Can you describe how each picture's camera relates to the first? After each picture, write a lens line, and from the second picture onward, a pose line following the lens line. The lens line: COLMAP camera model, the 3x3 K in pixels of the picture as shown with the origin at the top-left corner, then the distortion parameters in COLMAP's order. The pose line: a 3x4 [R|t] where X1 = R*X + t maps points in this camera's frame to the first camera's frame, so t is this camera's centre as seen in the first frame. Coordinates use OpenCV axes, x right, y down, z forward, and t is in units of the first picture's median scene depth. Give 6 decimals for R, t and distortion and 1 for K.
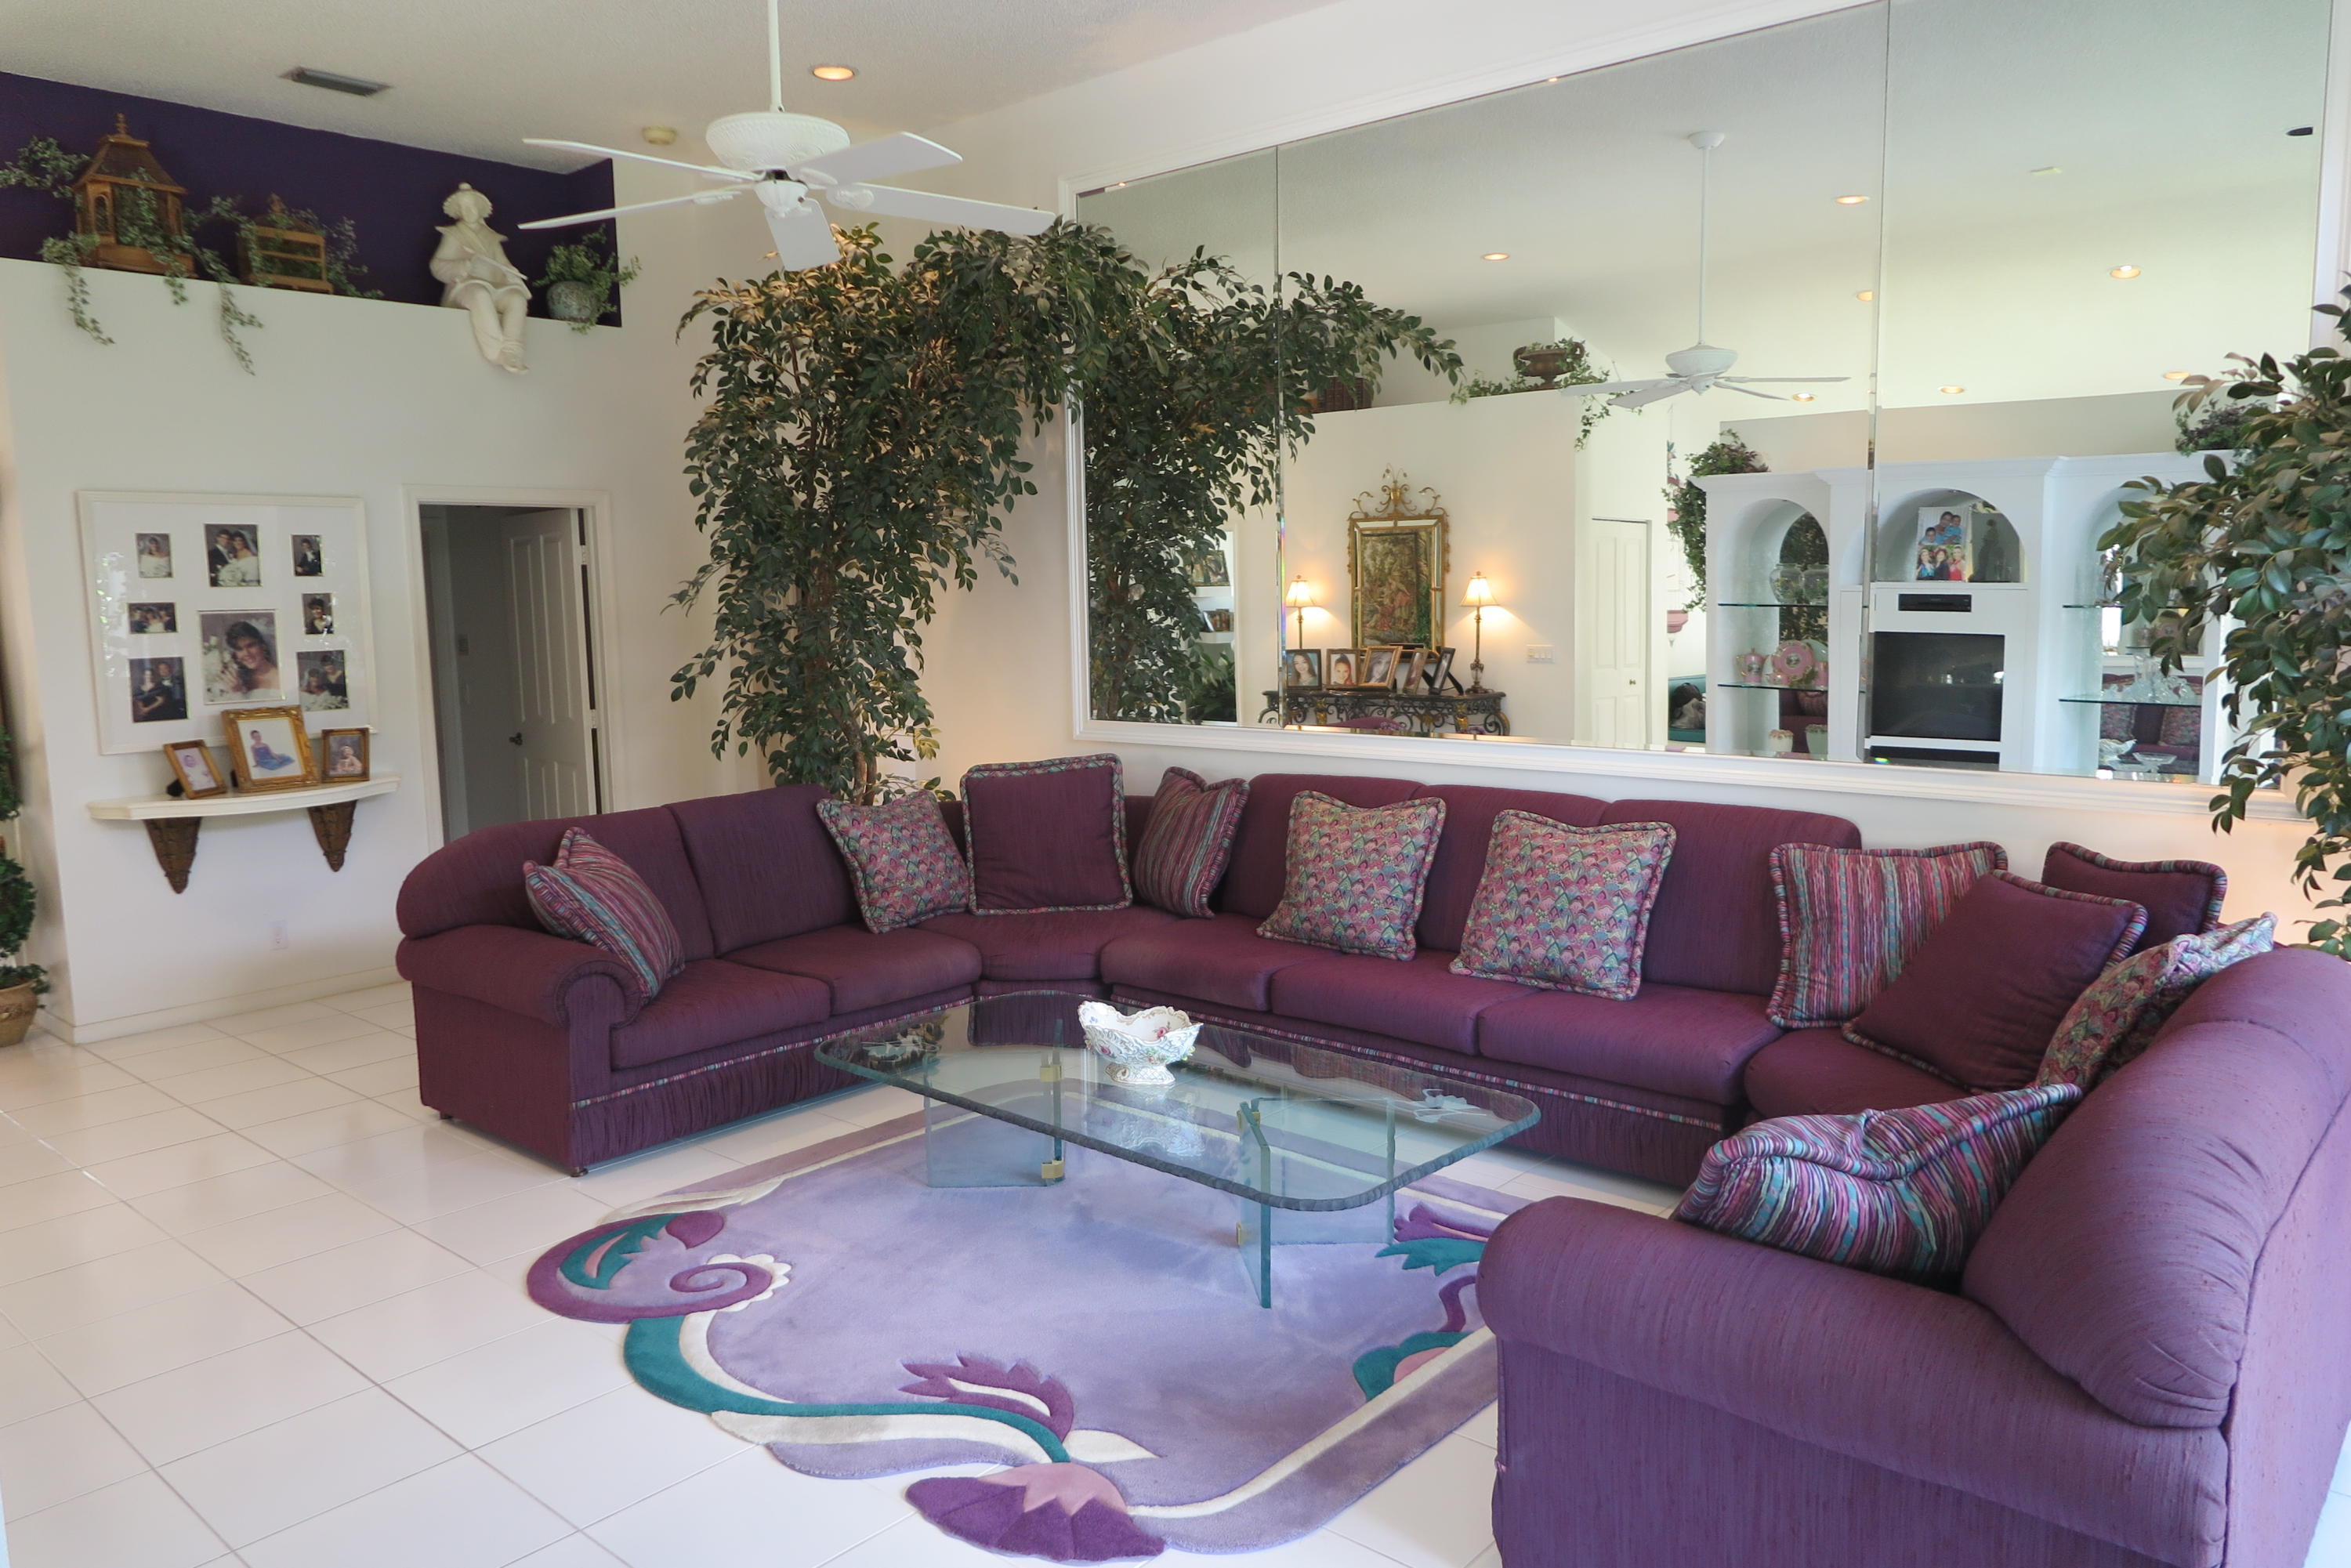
lens RADIAL K [[1627.8, 0, 1176.1], [0, 1627.8, 795.3], [0, 0, 1]] dist [0.000120, 0.004901]
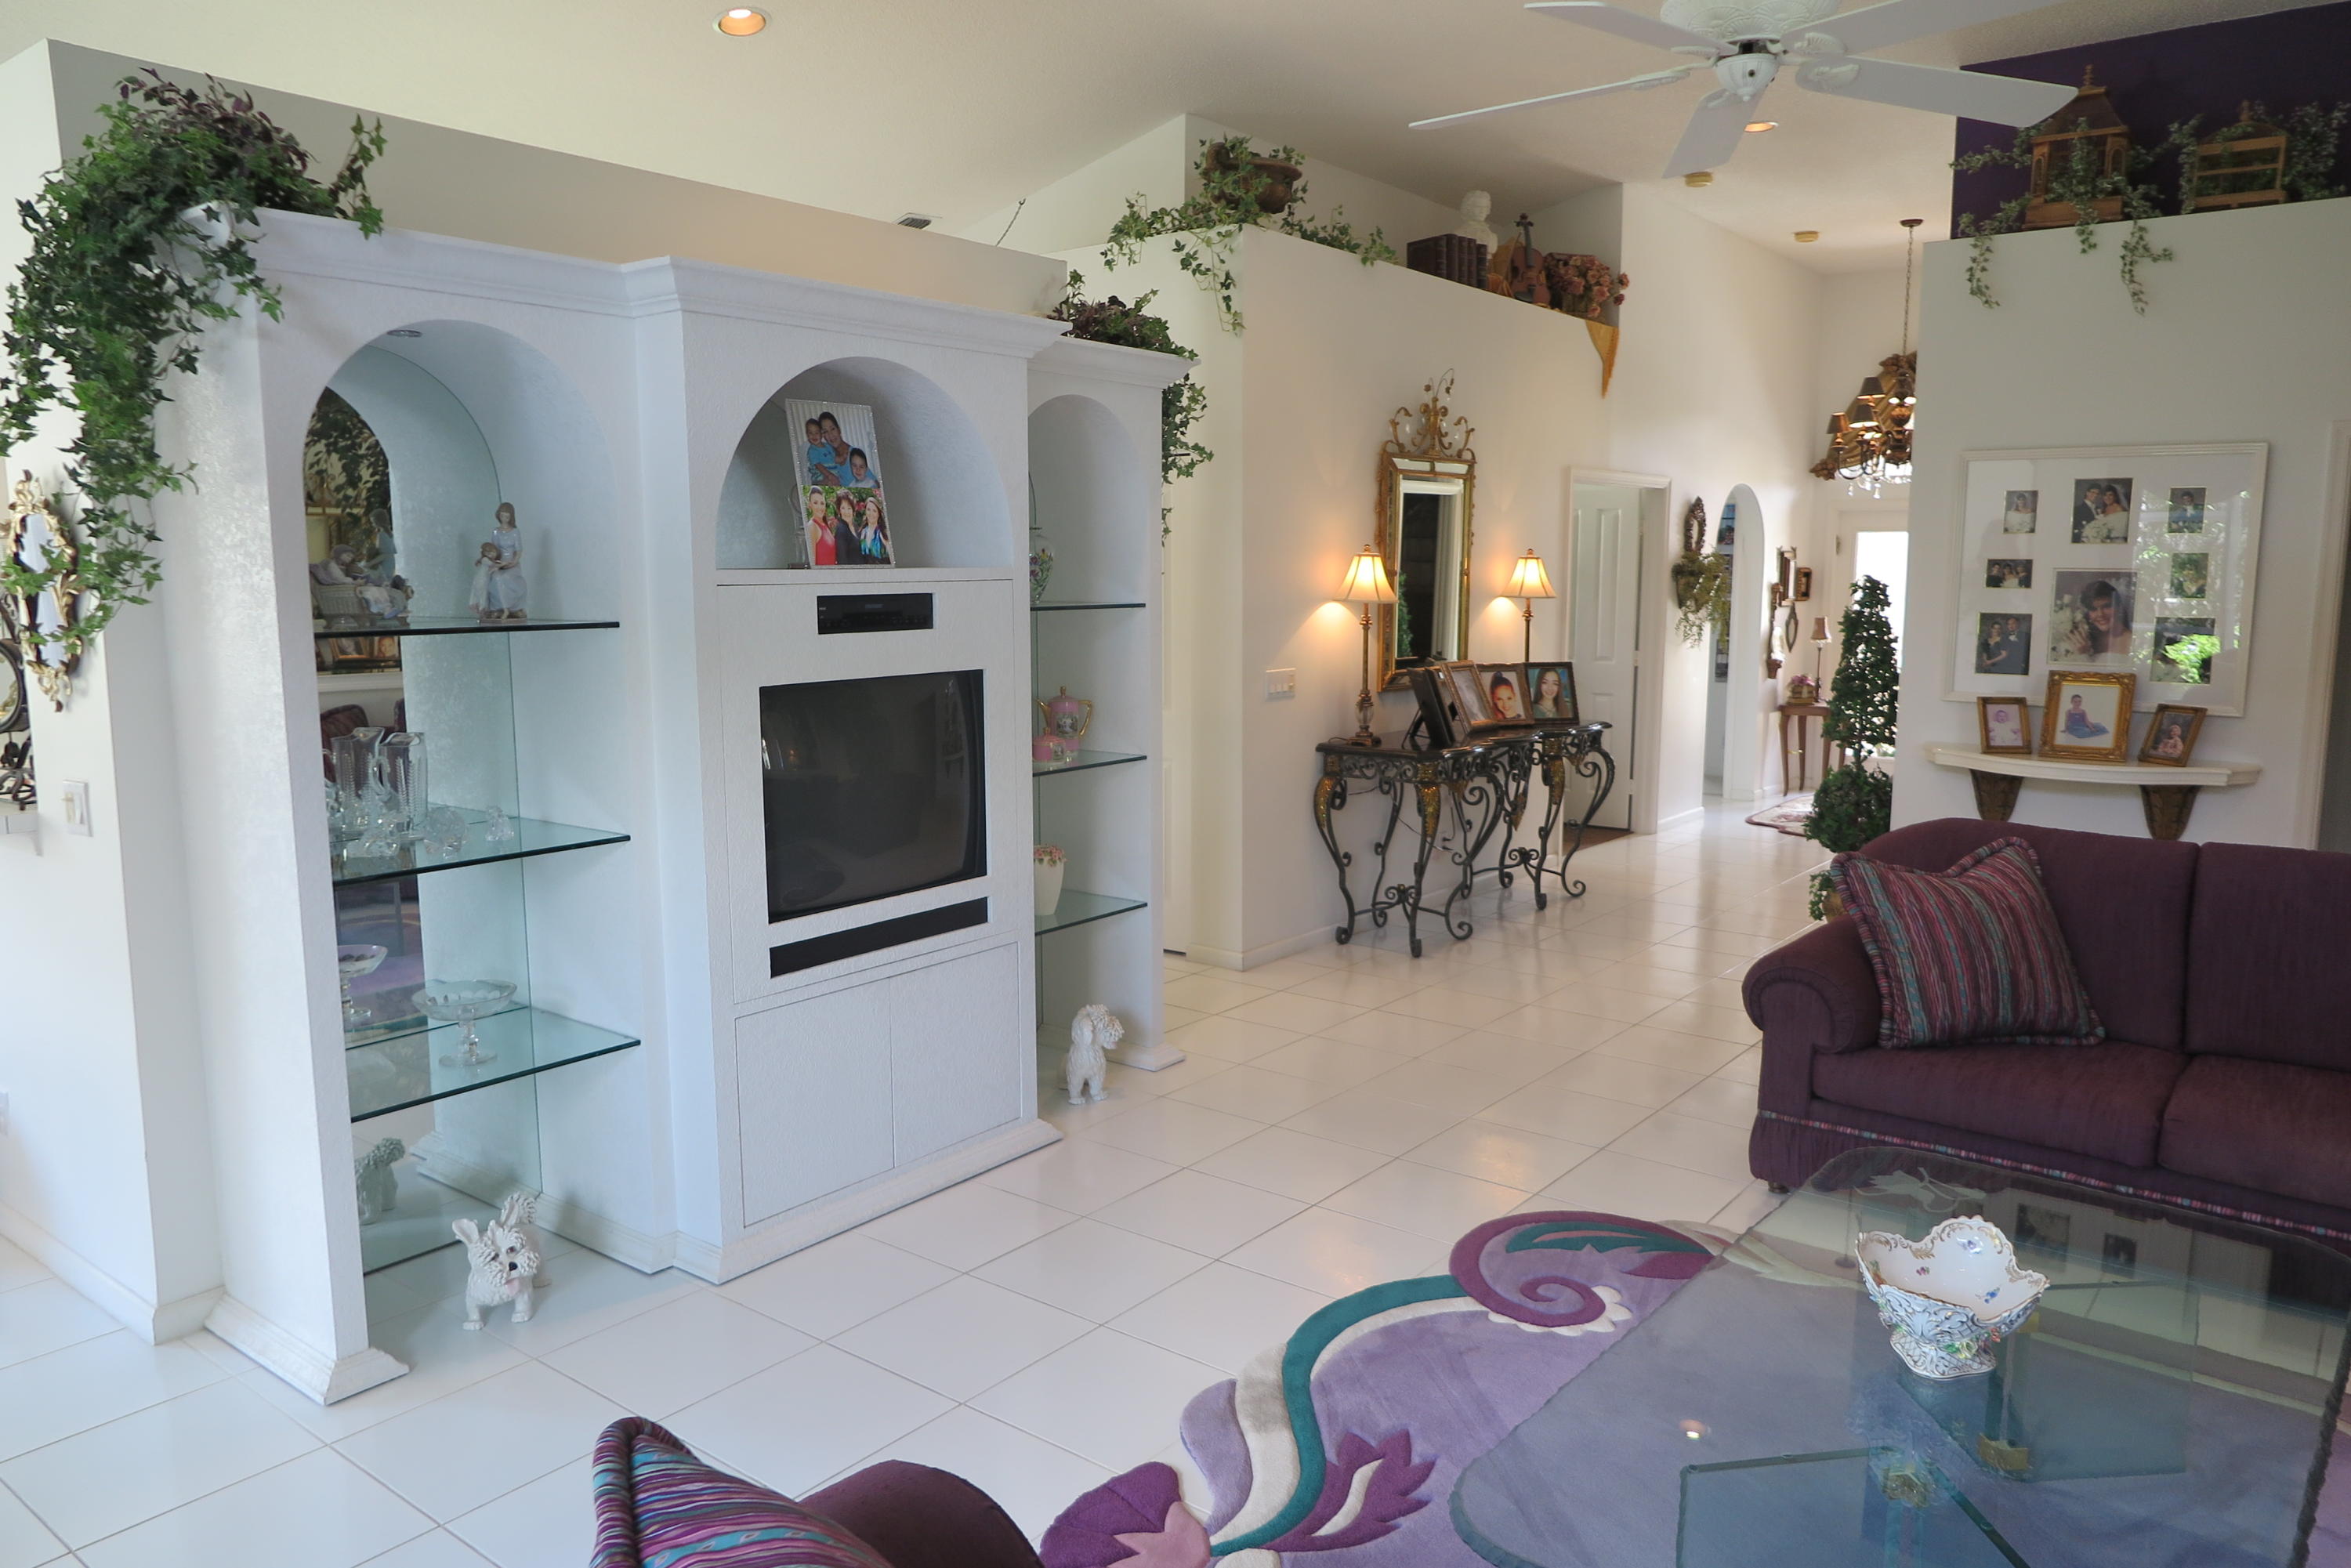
lens RADIAL K [[1627.8, 0, 1177.2], [0, 1627.8, 770.3], [0, 0, 1]] dist [0.000120, 0.004901]
pose [[0.058169, 0.150592, -0.986883, 0.354964], [-0.132943, 0.980921, 0.141847, -0.062354], [0.989415, 0.122948, 0.077079, 0.415363]]
